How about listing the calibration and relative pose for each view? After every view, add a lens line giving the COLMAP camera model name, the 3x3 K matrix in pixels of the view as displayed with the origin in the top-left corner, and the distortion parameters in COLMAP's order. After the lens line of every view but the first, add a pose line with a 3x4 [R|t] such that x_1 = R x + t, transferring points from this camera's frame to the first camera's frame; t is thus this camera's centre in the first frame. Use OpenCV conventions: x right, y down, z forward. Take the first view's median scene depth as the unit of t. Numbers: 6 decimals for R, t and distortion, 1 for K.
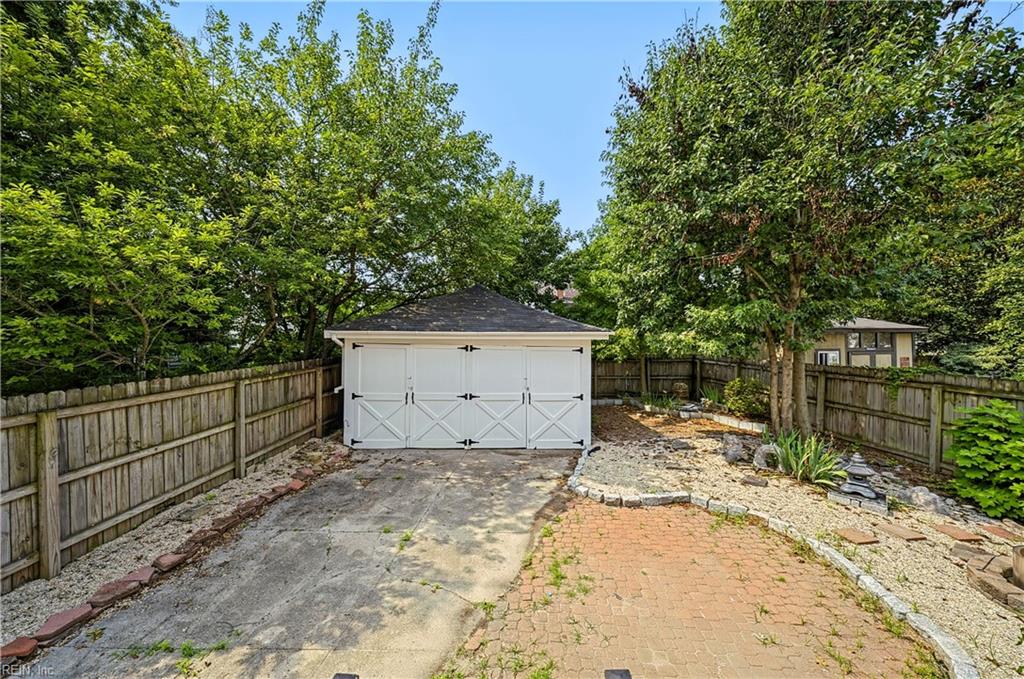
lens RADIAL K [[358.1, 0, 512.6], [0, 358.1, 334.6], [0, 0, 1]] dist [0.002544, -0.002418]
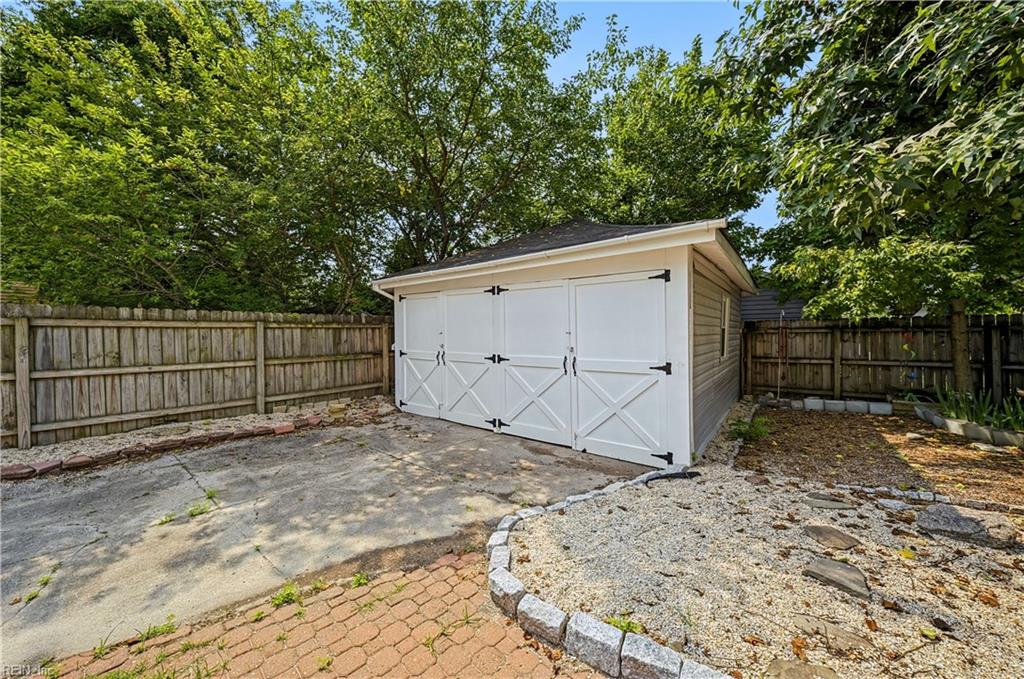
lens RADIAL K [[358.1, 0, 511.7], [0, 358.1, 335.8], [0, 0, 1]] dist [0.002544, -0.002418]
pose [[0.771906, -0.006252, -0.635707, 0.447982], [0.012307, 0.999911, 0.005110, 0.159755], [0.635618, -0.011768, 0.771914, 0.606462]]
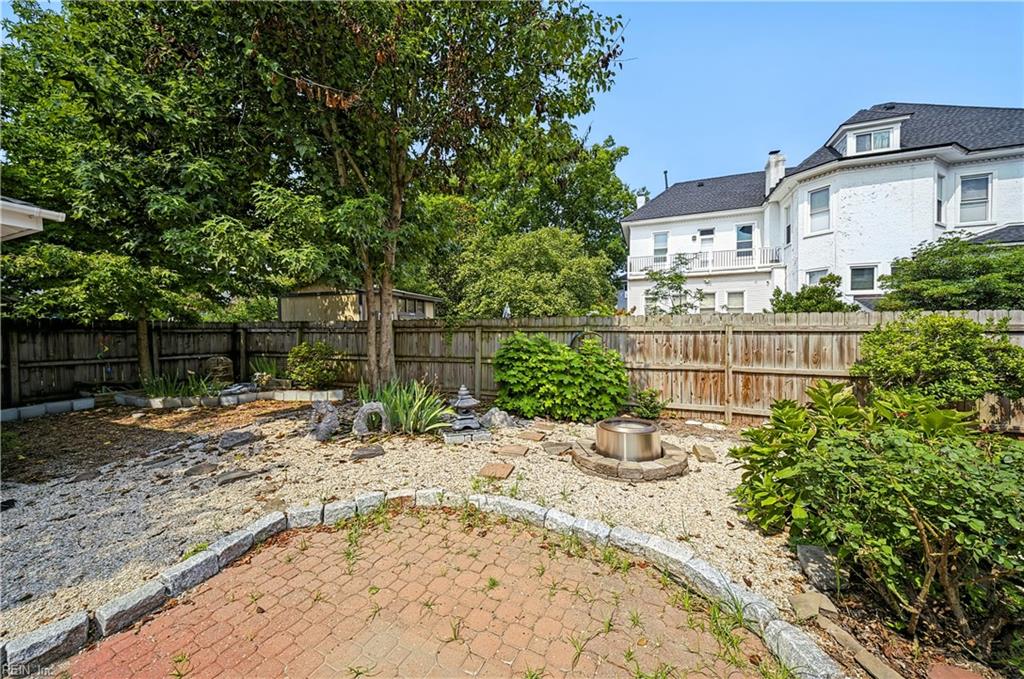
lens RADIAL K [[358.1, 0, 510.1], [0, 358.1, 339.3], [0, 0, 1]] dist [0.002544, -0.002418]
pose [[0.400961, -0.020131, 0.915874, 0.134622], [-0.003643, 0.999716, 0.023569, 0.156594], [-0.916088, -0.012787, 0.400774, 0.430209]]
